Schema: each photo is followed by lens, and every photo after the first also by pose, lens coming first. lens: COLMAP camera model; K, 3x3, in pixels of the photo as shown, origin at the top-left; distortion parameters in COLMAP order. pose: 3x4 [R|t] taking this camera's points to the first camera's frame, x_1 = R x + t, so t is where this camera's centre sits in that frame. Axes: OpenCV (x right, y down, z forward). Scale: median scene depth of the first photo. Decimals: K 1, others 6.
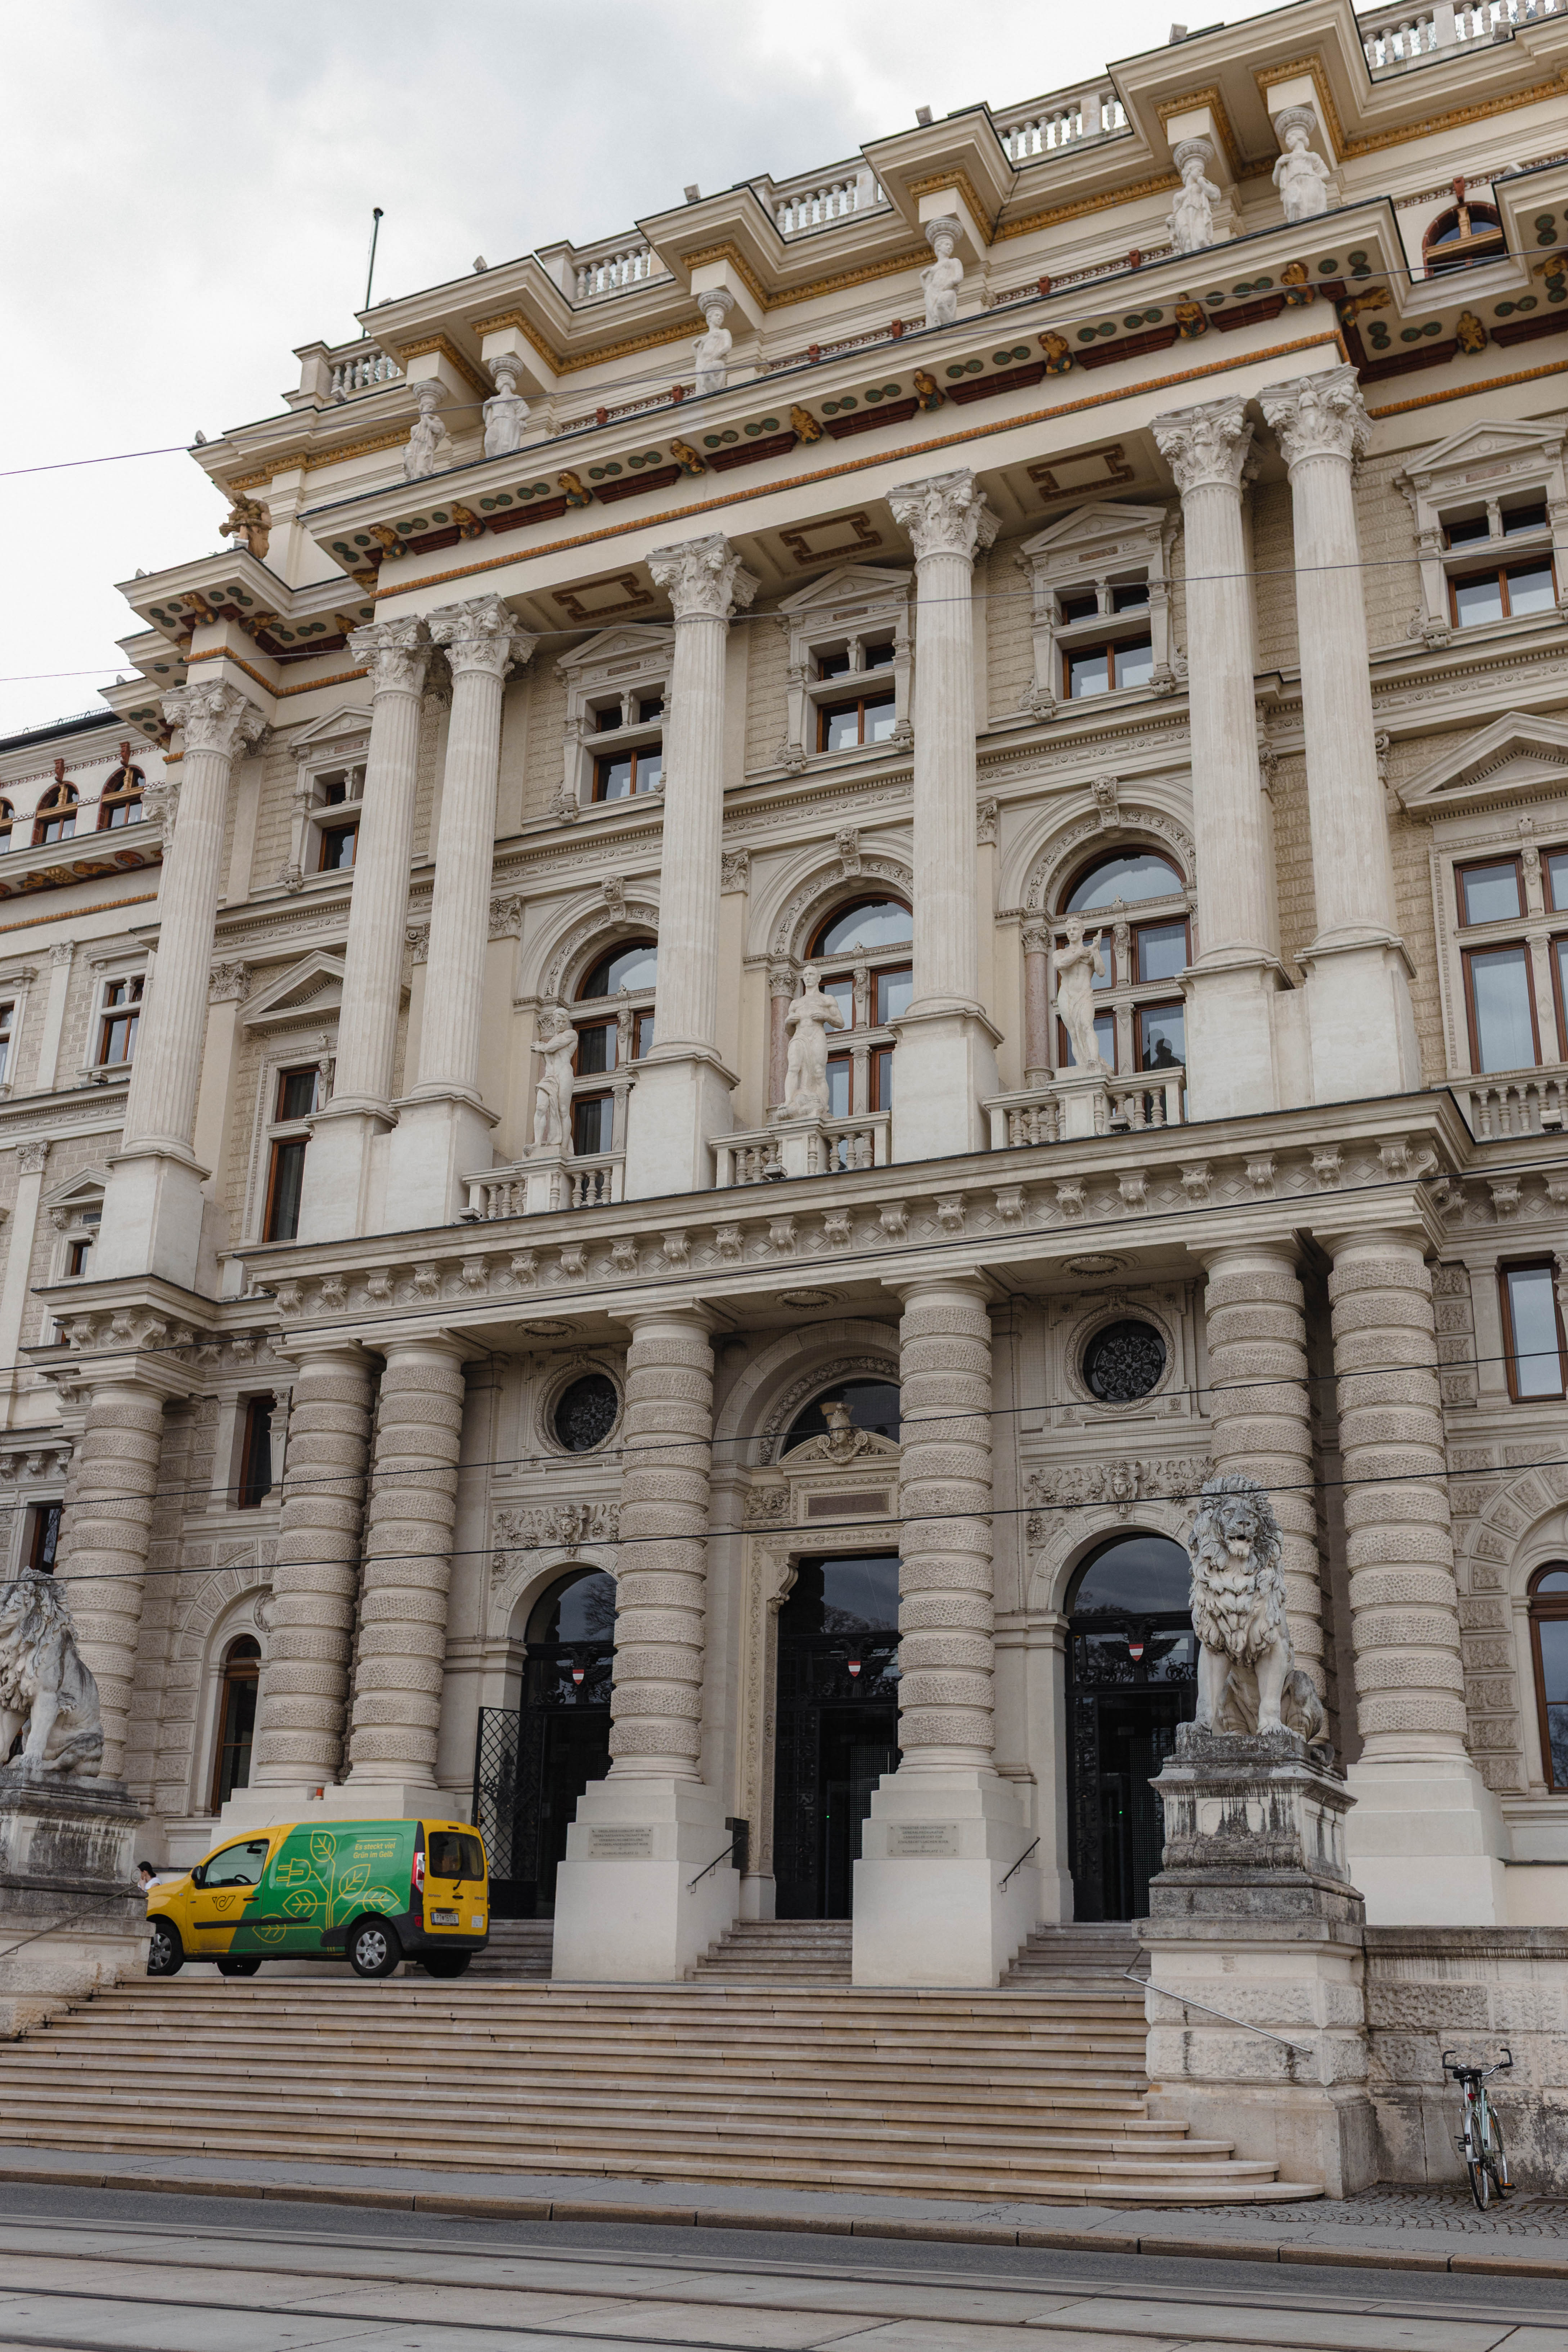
lens RADIAL K [[2231.2, 0, 804.0], [0, 2231.2, 1172.4], [0, 0, 1]] dist [0.005764, 0.000000]
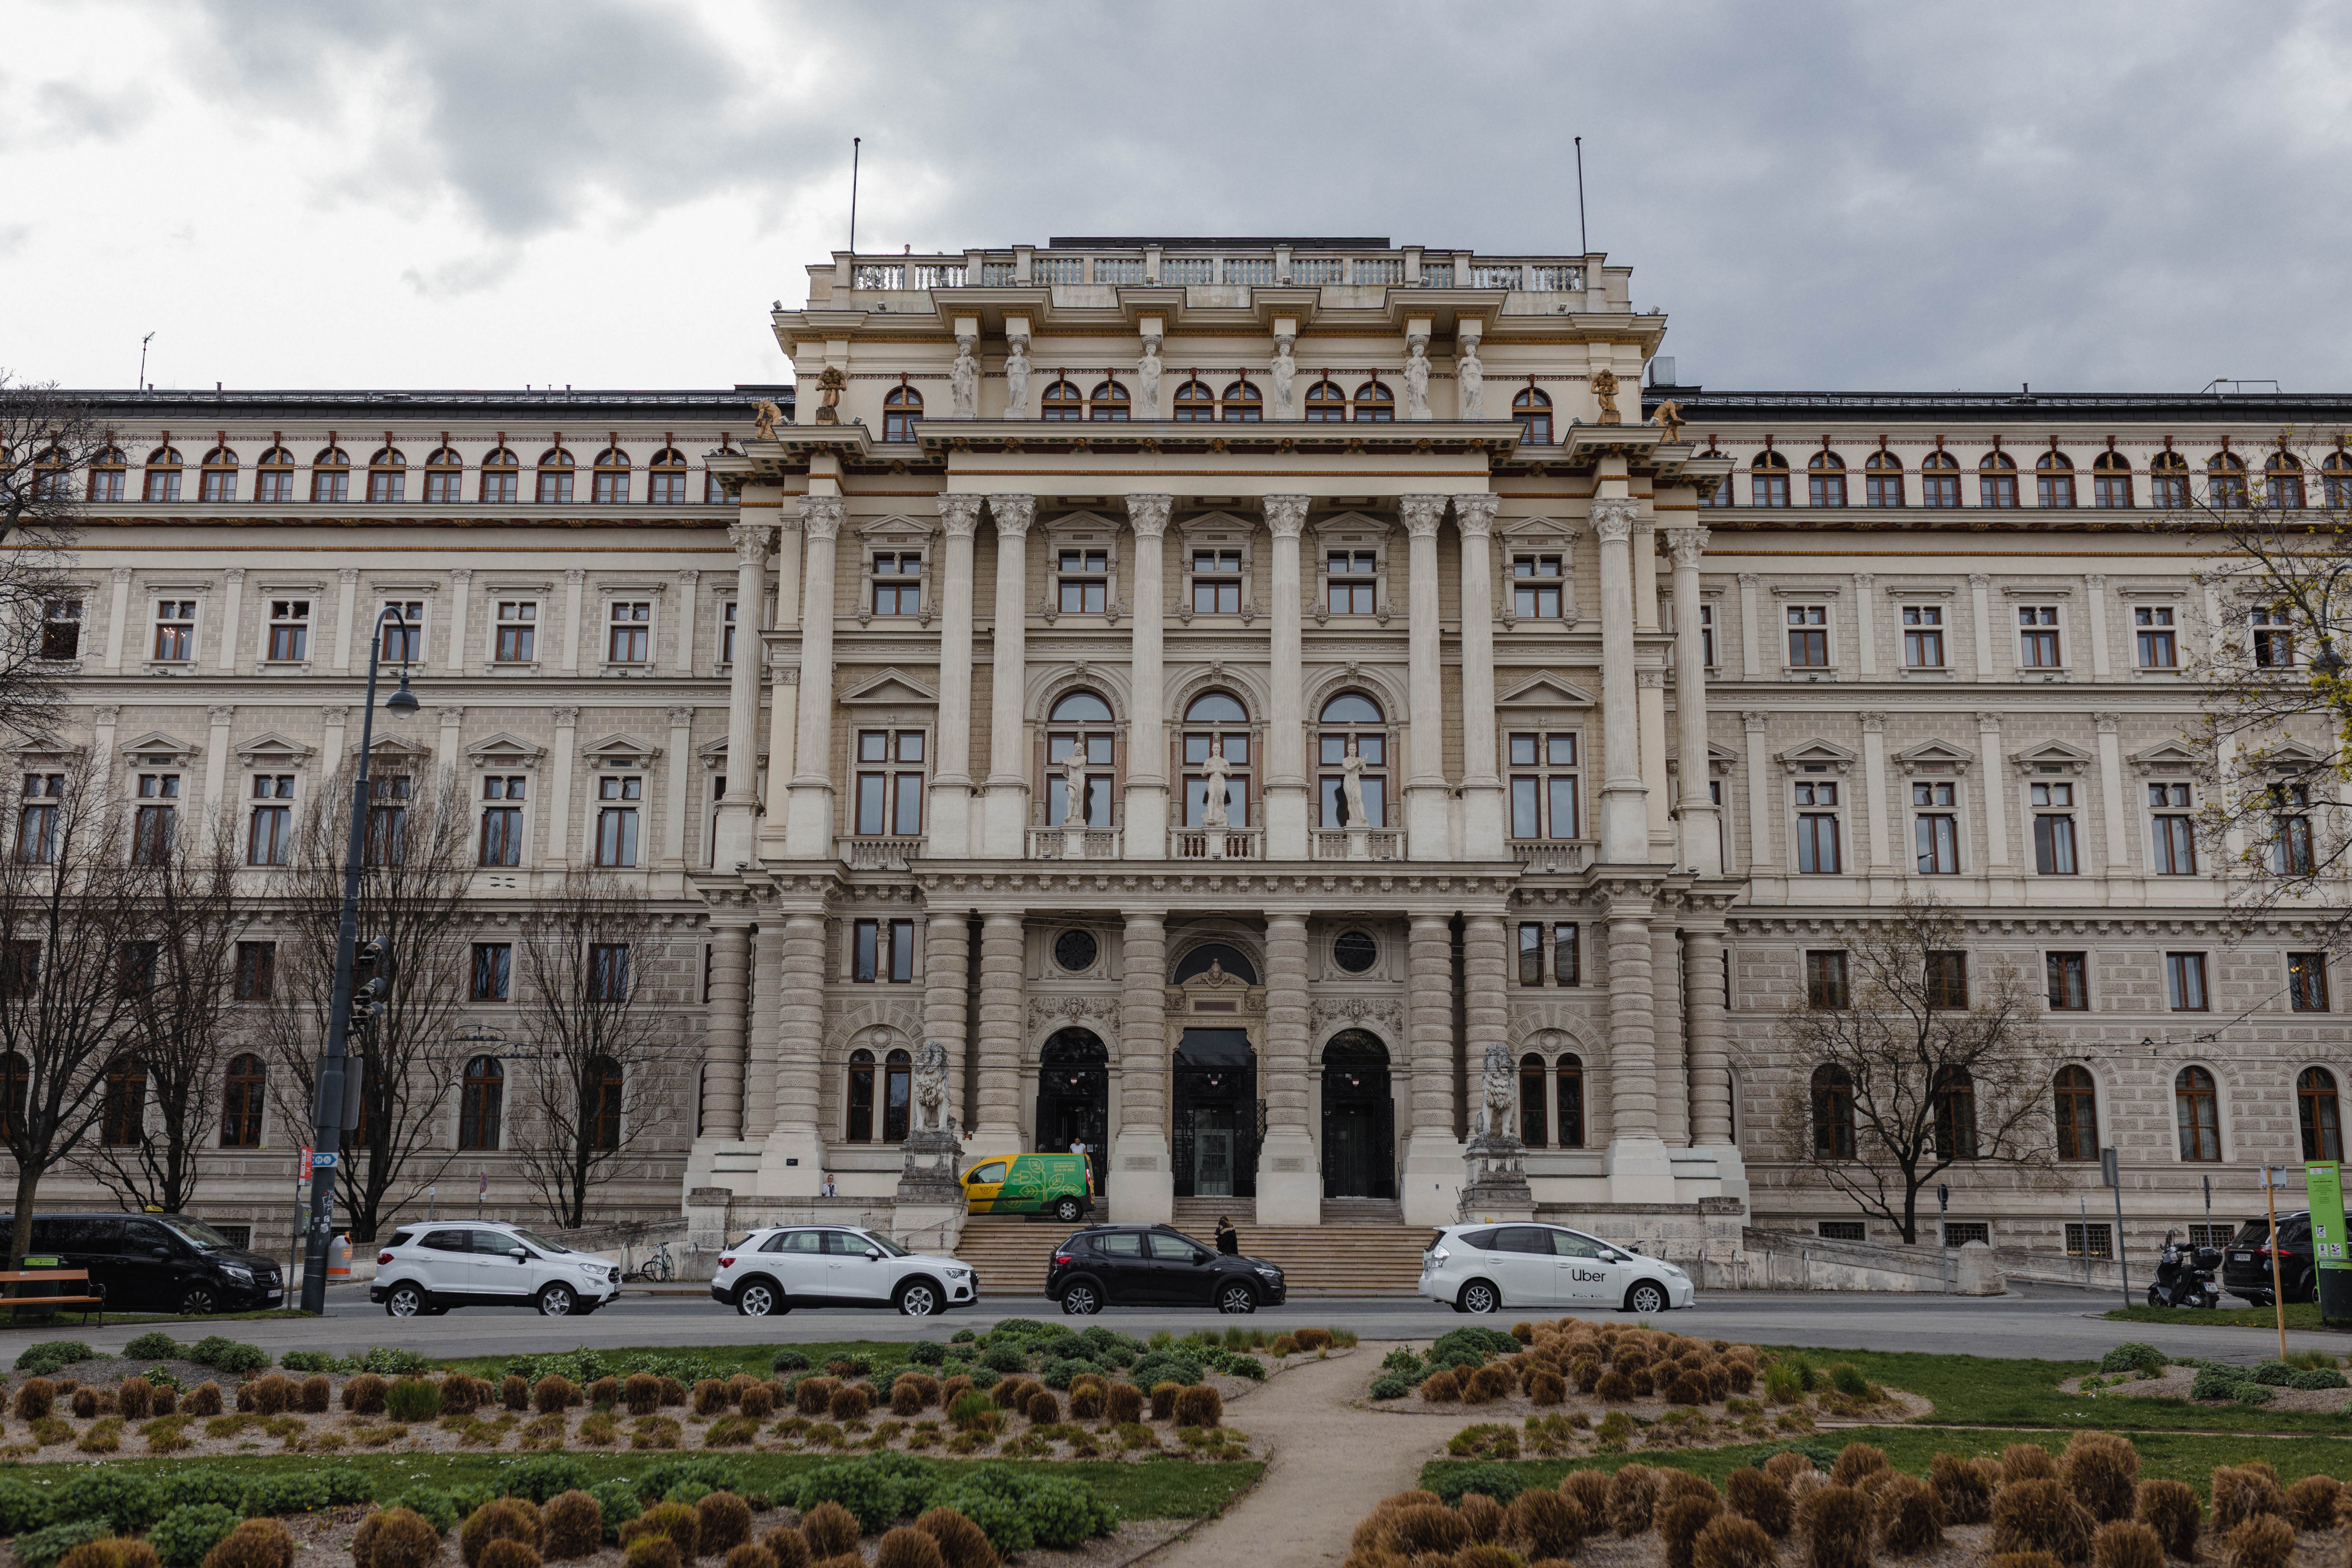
lens RADIAL K [[2231.2, 0, 1175.3], [0, 2231.2, 780.4], [0, 0, 1]] dist [0.005764, 0.000000]
pose [[0.914573, 0.069684, 0.398372, -0.902067], [-0.129322, 0.983715, 0.124822, -0.331313], [-0.383187, -0.165677, 0.908691, -0.900050]]
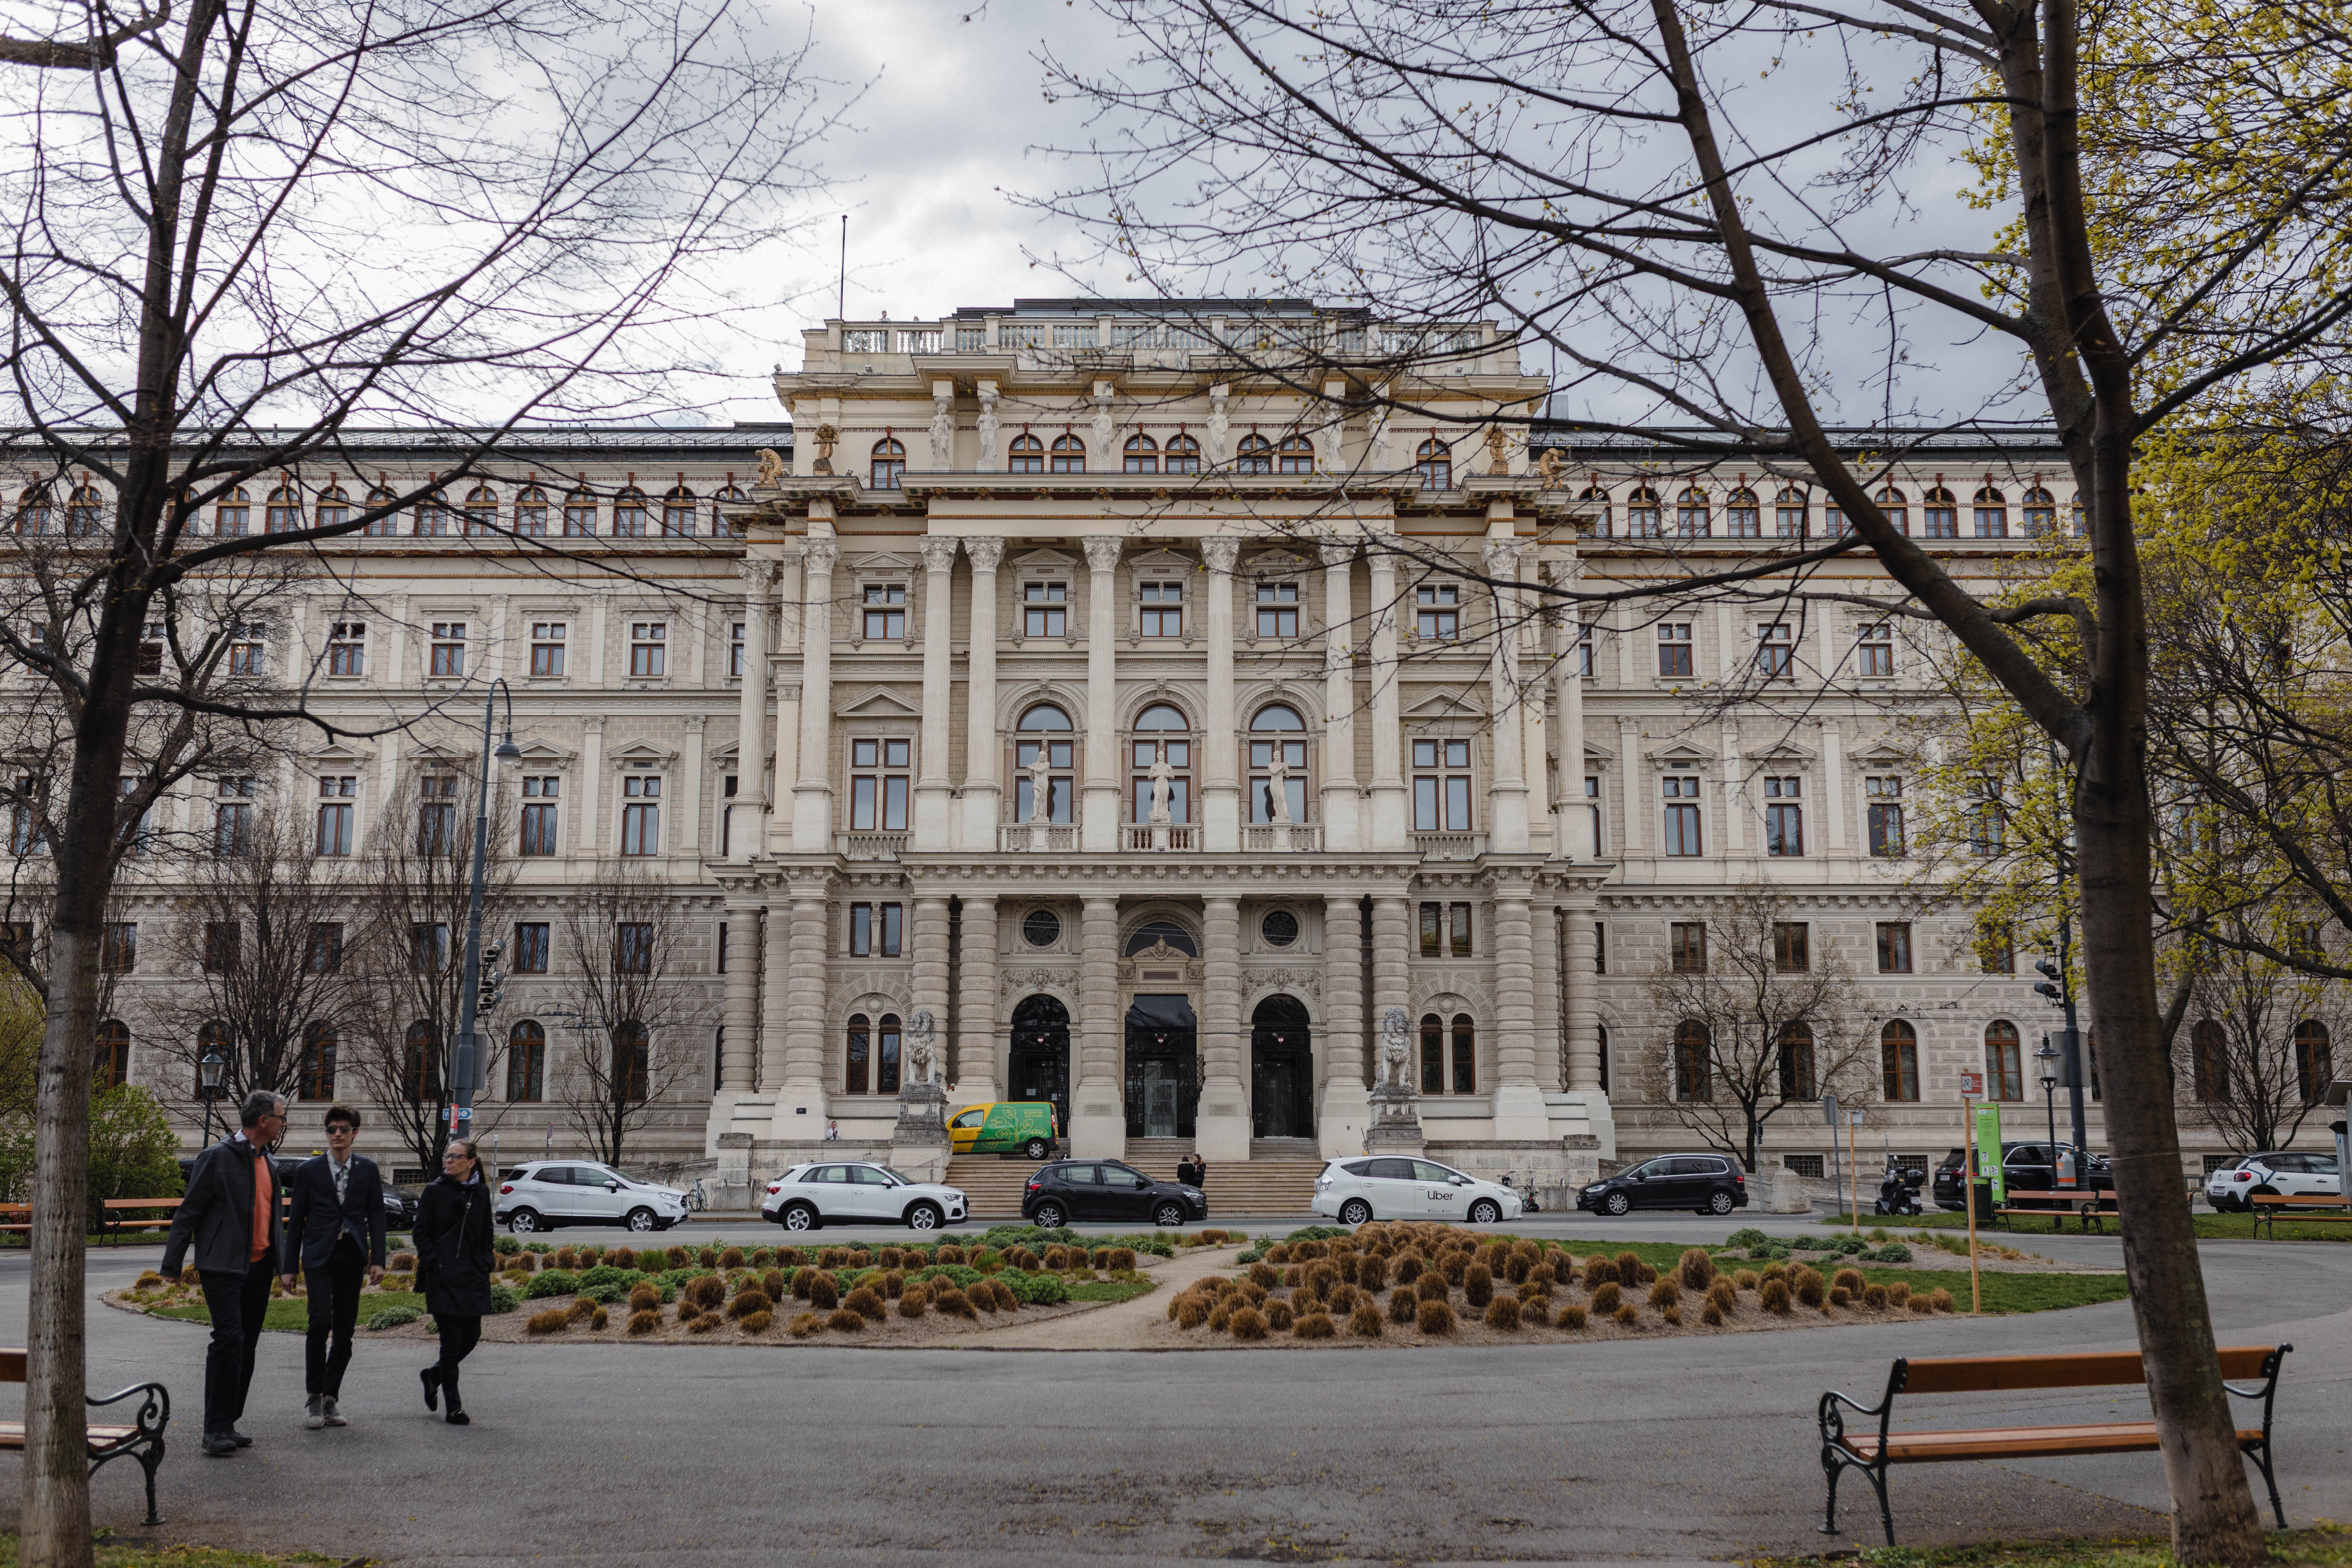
lens RADIAL K [[2231.4, 0, 1170.6], [0, 2231.4, 789.2], [0, 0, 1]] dist [0.005764, 0.000000]
pose [[0.908709, 0.053493, 0.413989, -1.040518], [-0.126746, 0.980291, 0.151541, -0.444558], [-0.397723, -0.190179, 0.897579, -1.225961]]
